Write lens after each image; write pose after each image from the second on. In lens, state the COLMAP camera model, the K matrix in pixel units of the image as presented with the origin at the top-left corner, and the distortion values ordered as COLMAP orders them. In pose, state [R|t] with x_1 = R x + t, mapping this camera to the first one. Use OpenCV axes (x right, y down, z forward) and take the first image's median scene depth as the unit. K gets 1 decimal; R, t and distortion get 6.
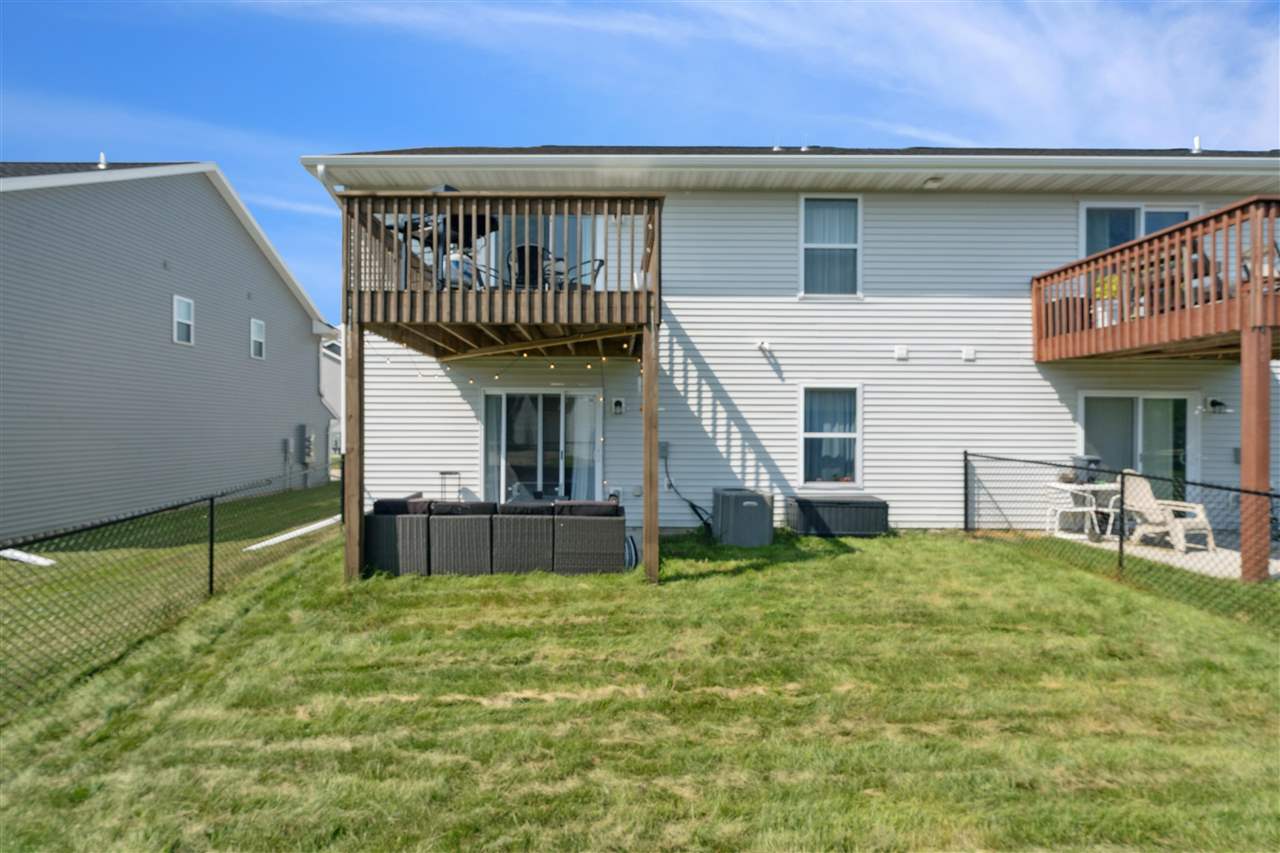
lens RADIAL K [[604.6, 0, 640.0], [0, 604.6, 426.5], [0, 0, 1]] dist [-0.001514, -0.000296]
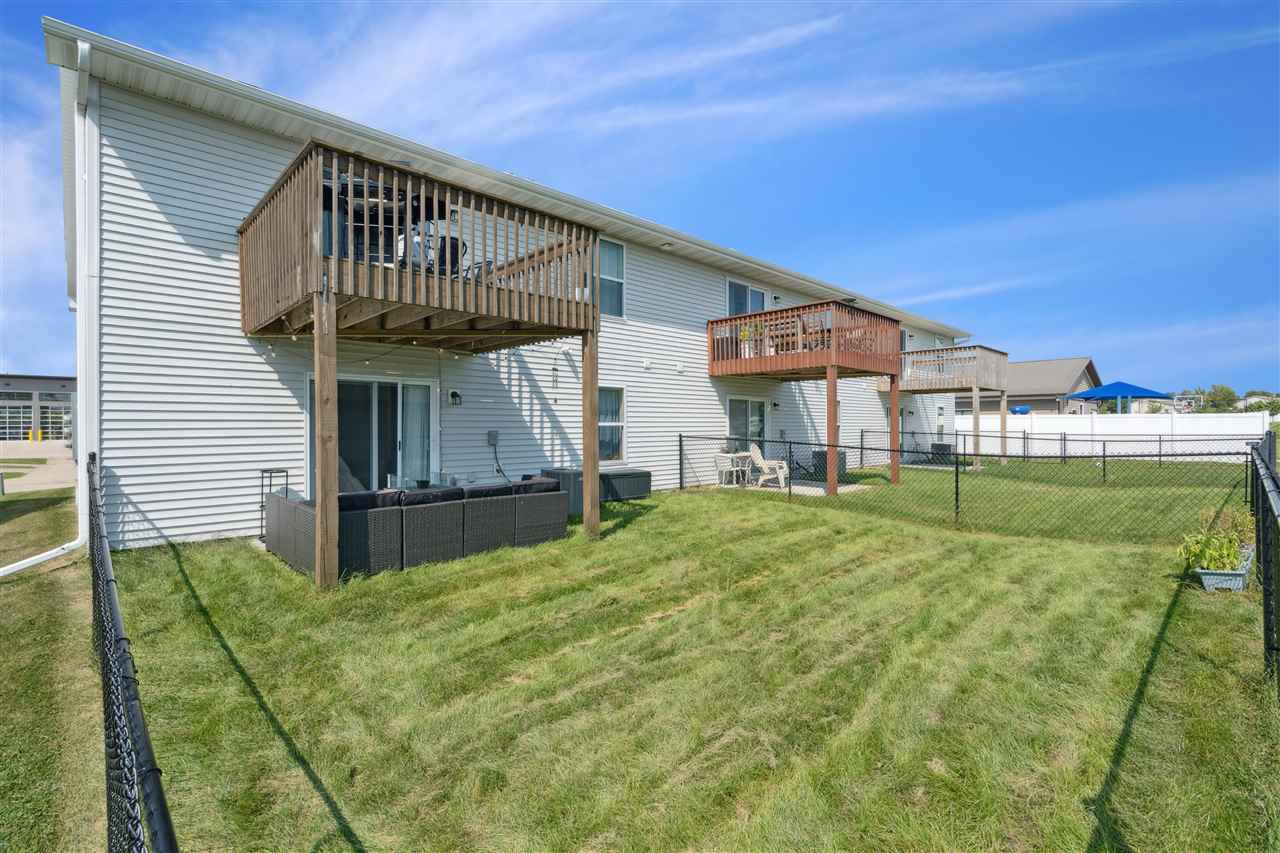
lens RADIAL K [[586.0, 0, 642.7], [0, 586.0, 421.6], [0, 0, 1]] dist [-0.003685, 0.000021]
pose [[0.713163, -0.002032, 0.700995, -0.515119], [0.005812, 0.999979, -0.003014, 0.013610], [-0.700974, 0.006224, 0.713159, 0.055326]]
